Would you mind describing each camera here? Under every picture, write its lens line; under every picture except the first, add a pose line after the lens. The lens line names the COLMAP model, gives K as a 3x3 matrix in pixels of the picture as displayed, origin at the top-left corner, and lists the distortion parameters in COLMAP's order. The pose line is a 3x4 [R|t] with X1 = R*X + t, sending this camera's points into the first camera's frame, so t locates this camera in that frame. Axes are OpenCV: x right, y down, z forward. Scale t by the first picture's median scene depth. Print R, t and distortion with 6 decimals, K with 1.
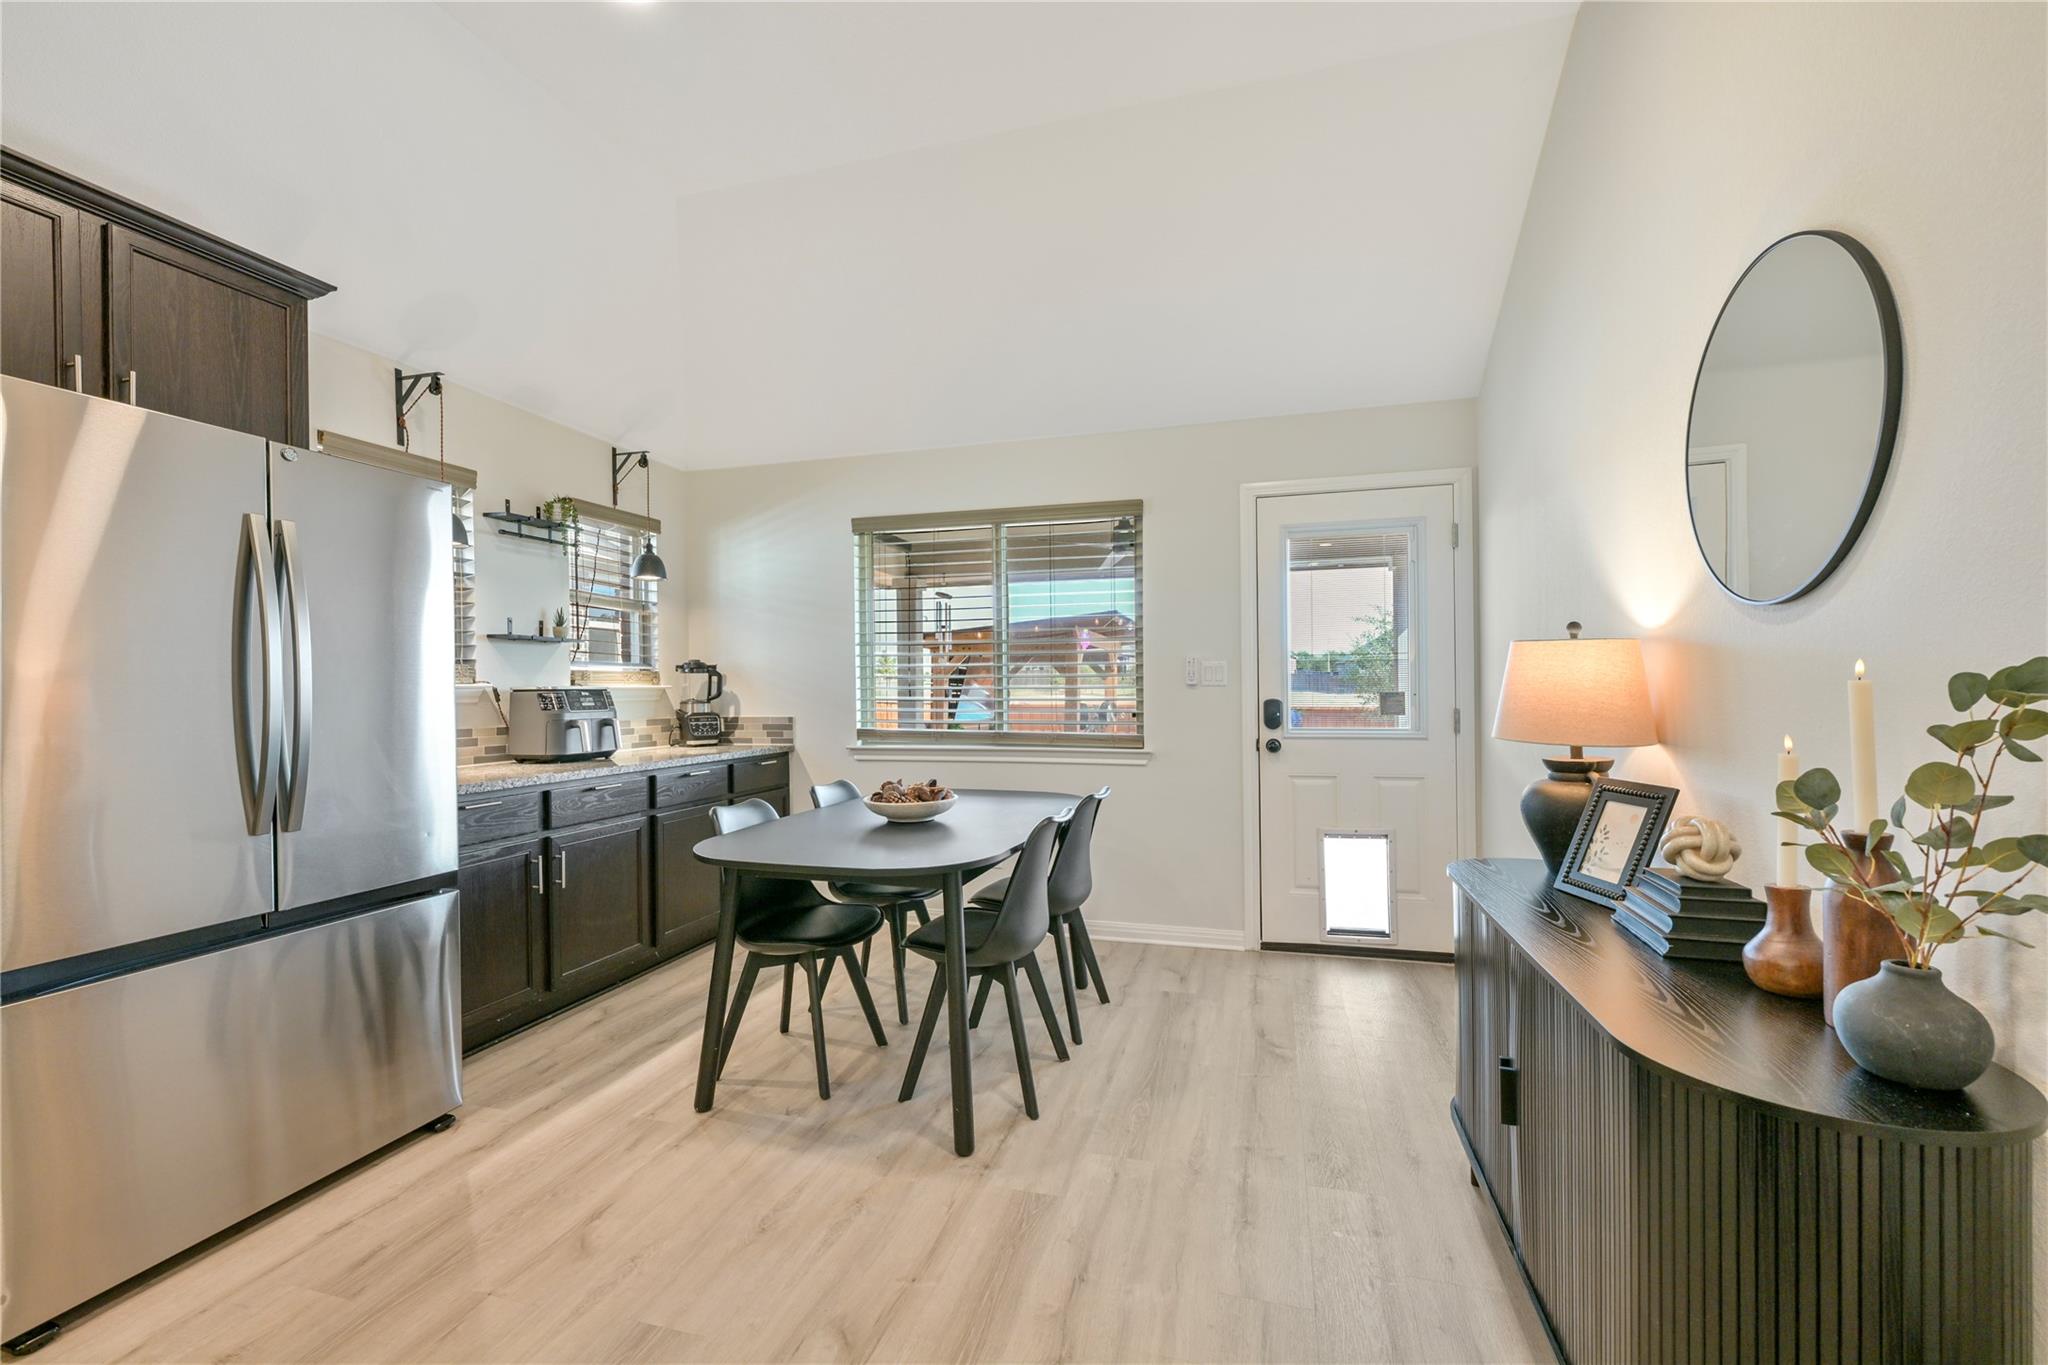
lens RADIAL K [[854.1, 0, 1023.7], [0, 854.1, 688.4], [0, 0, 1]] dist [0.000178, 0.000094]
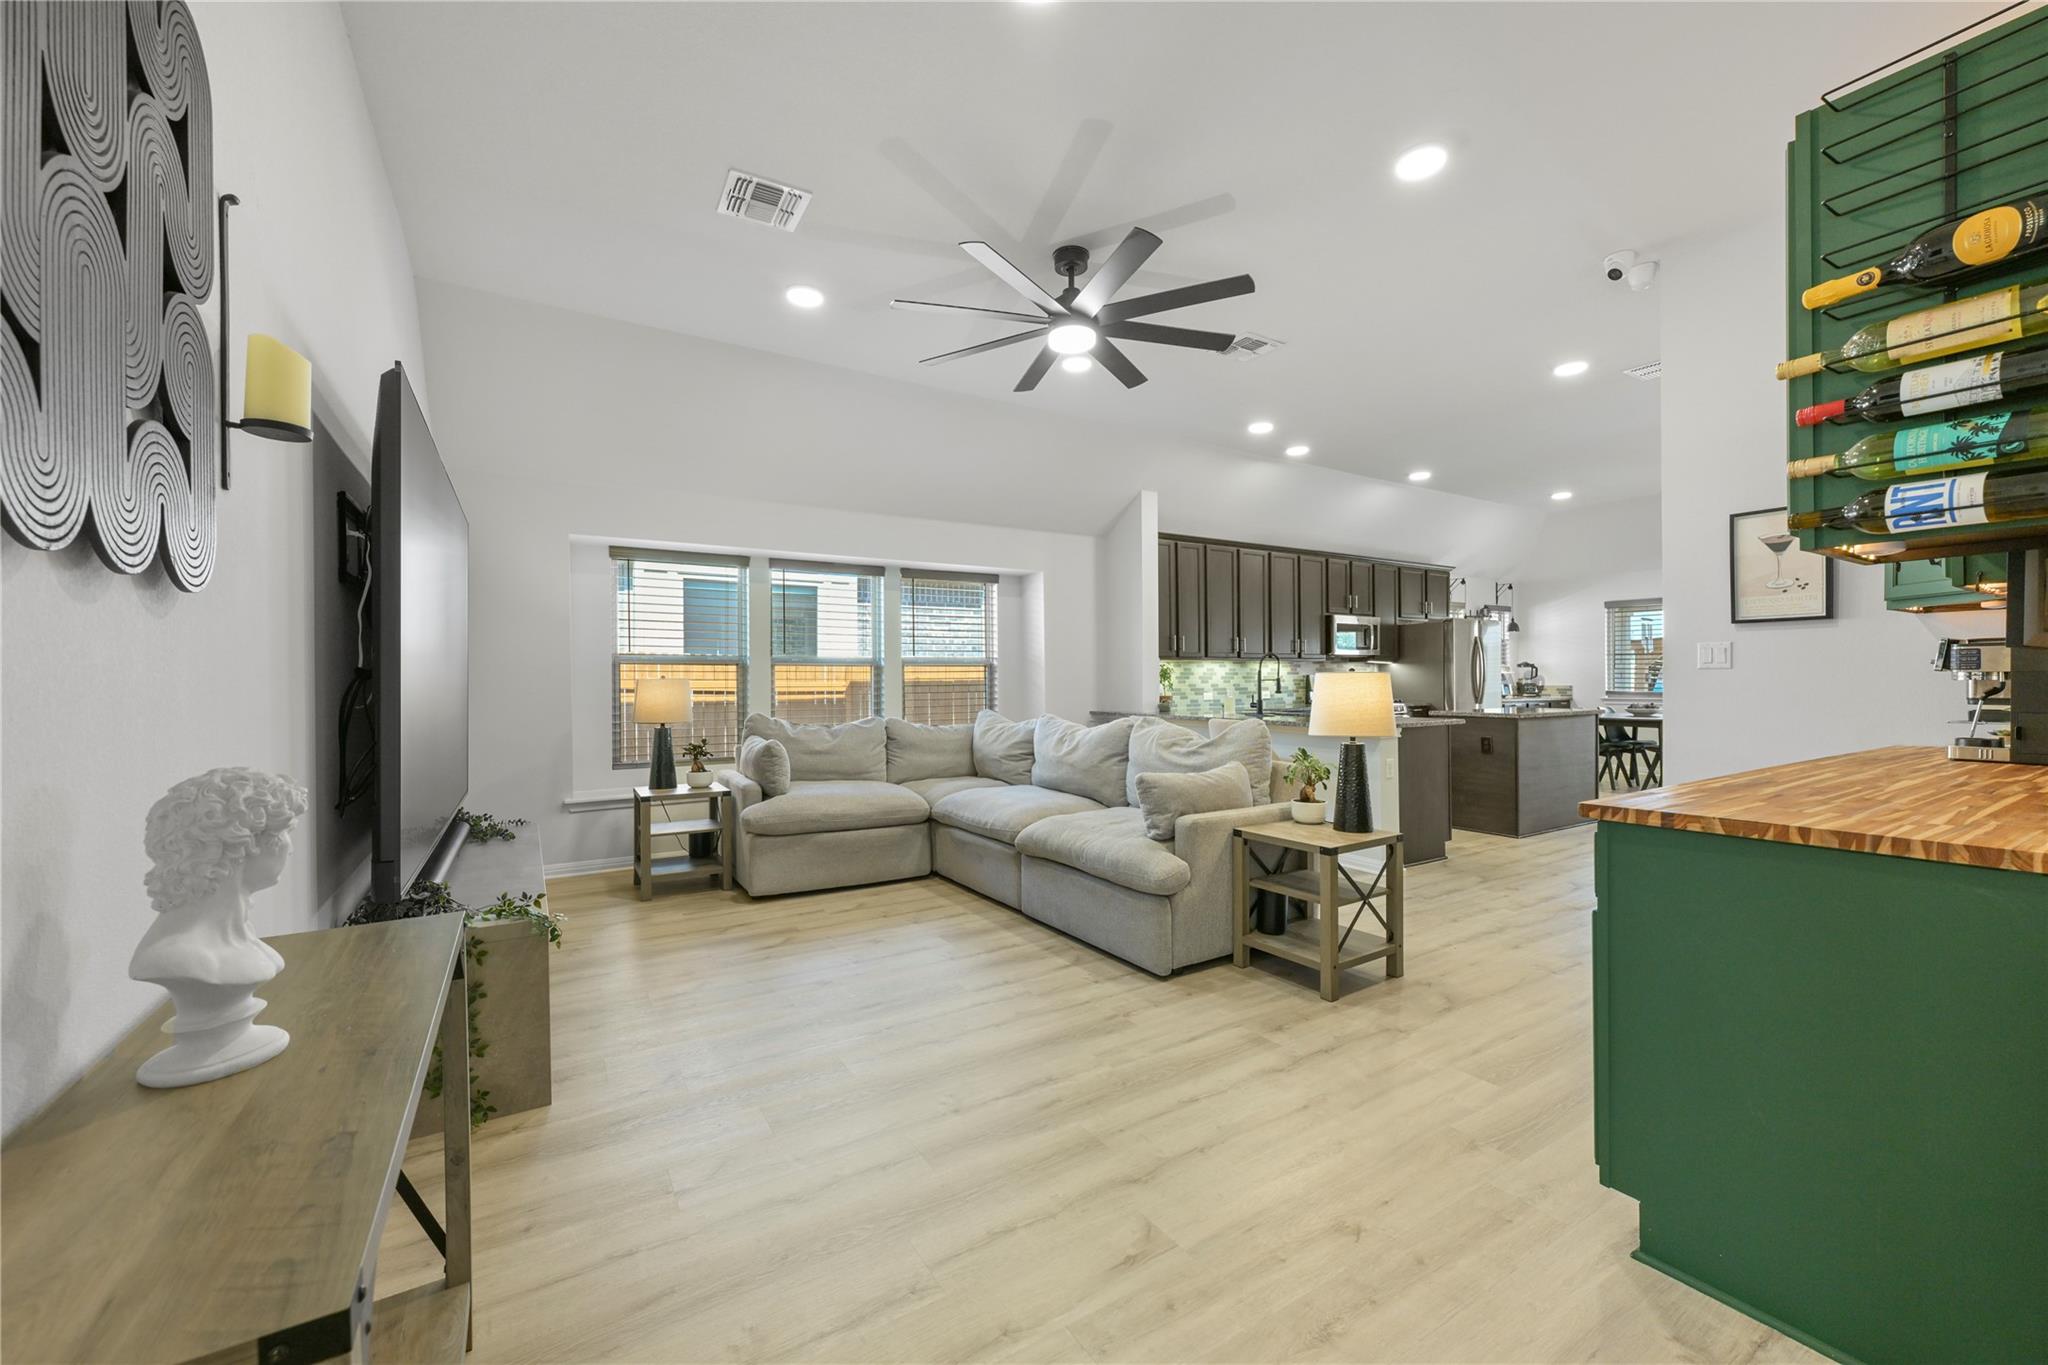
lens RADIAL K [[806.6, 0, 1026.7], [0, 806.6, 687.4], [0, 0, 1]] dist [0.001090, 0.000313]
pose [[0.746230, 0.011755, -0.665584, 0.112153], [-0.001767, 0.999876, 0.015677, 0.007431], [0.665686, -0.010523, 0.746158, -2.045639]]
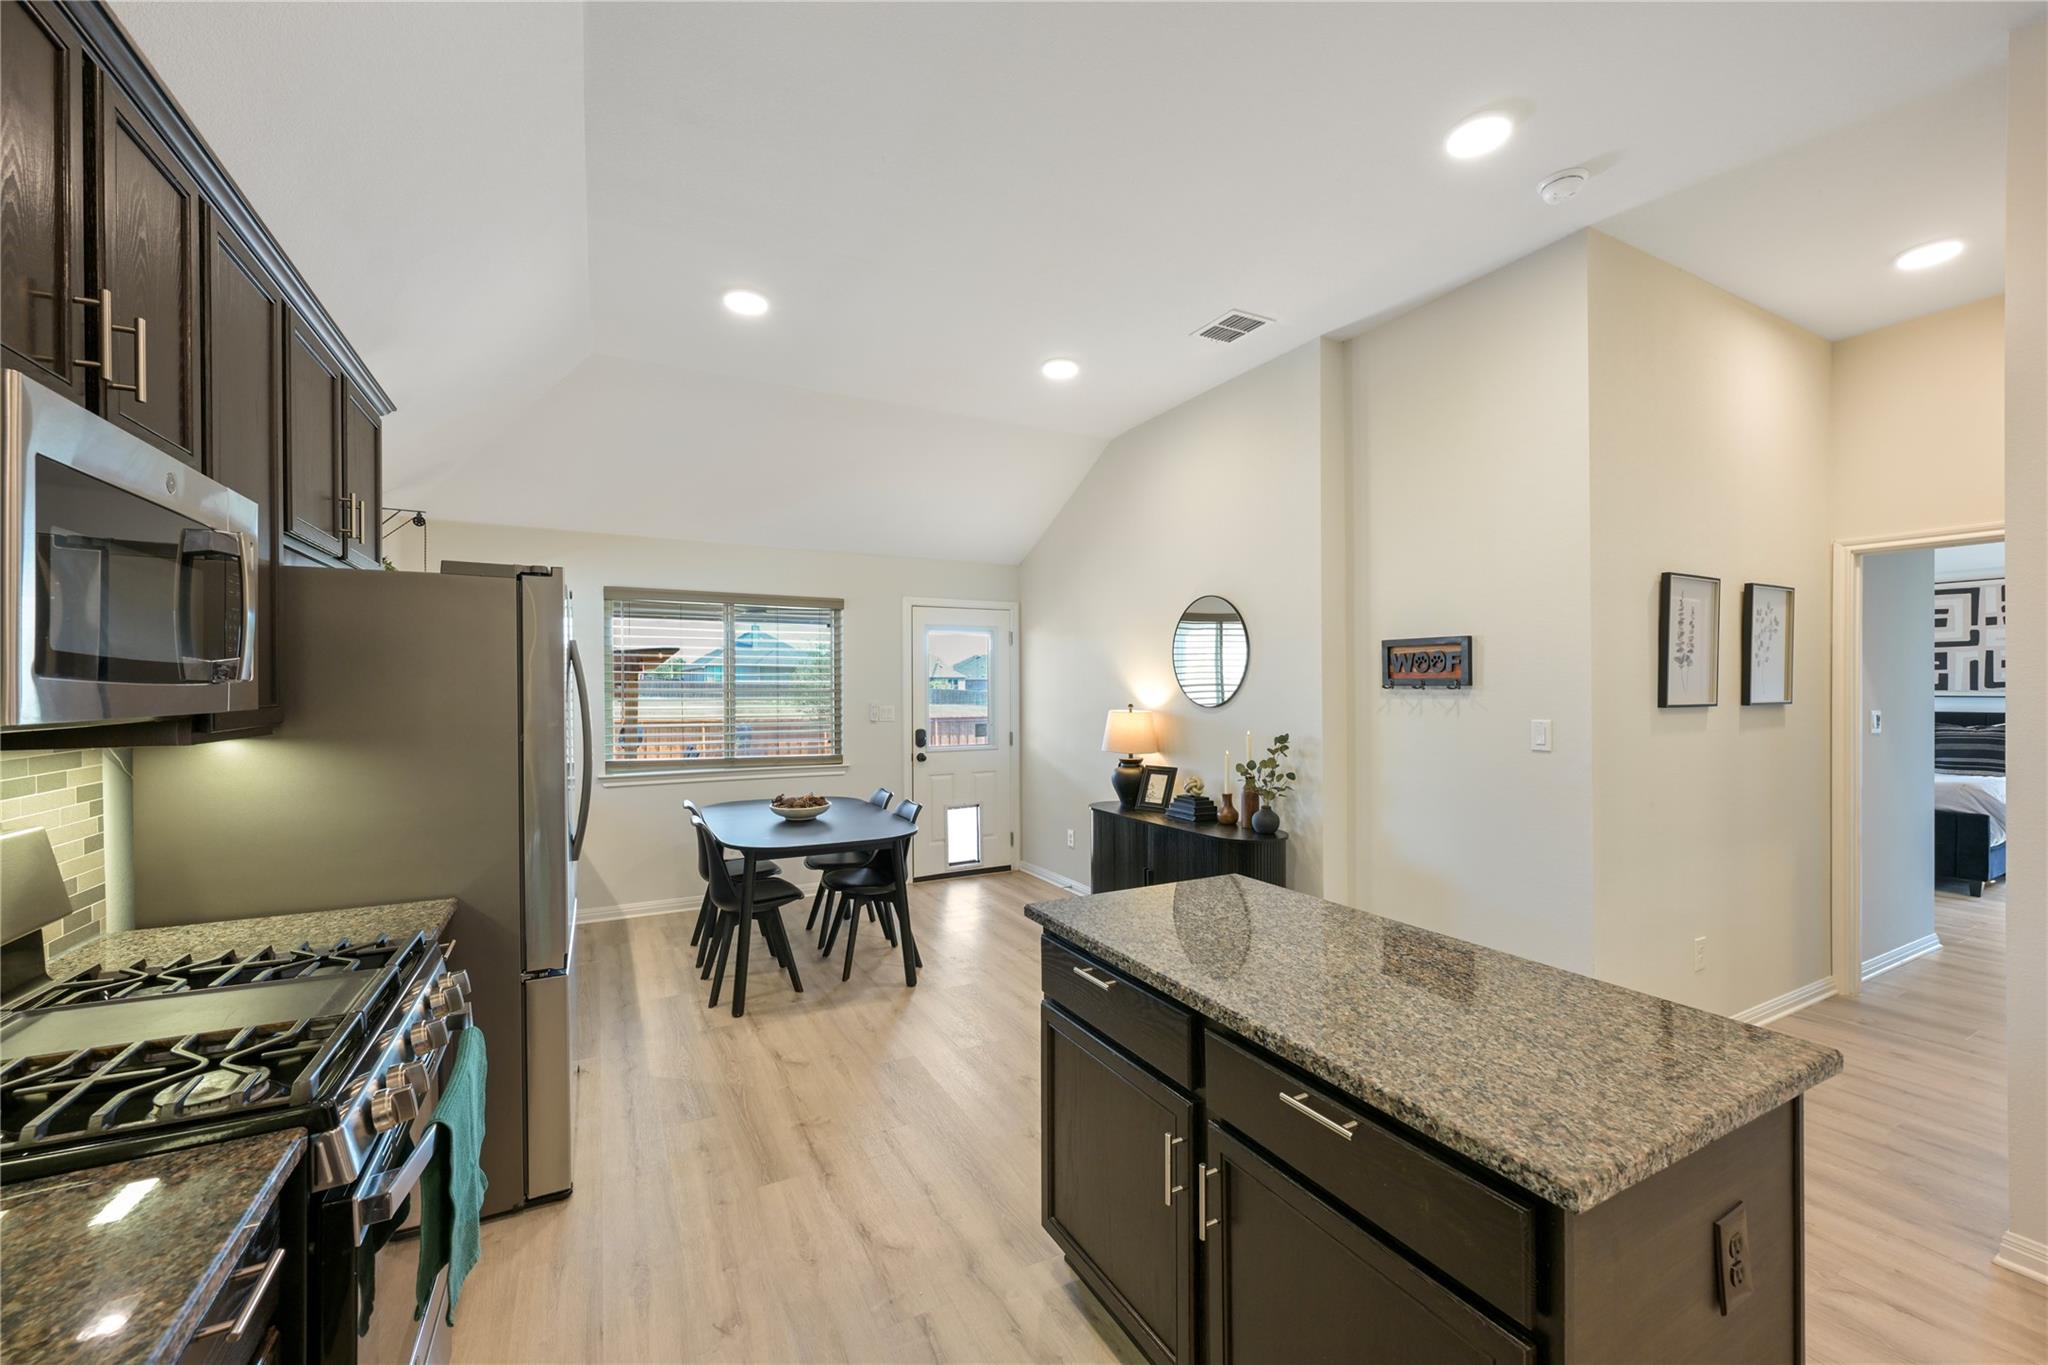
lens RADIAL K [[809.7, 0, 1028.7], [0, 809.7, 689.4], [0, 0, 1]] dist [-0.000059, 0.000194]
pose [[0.715631, 0.004211, 0.698466, -0.666519], [-0.002375, 0.999991, -0.003595, -0.060417], [-0.698475, 0.000914, 0.715634, -0.269572]]
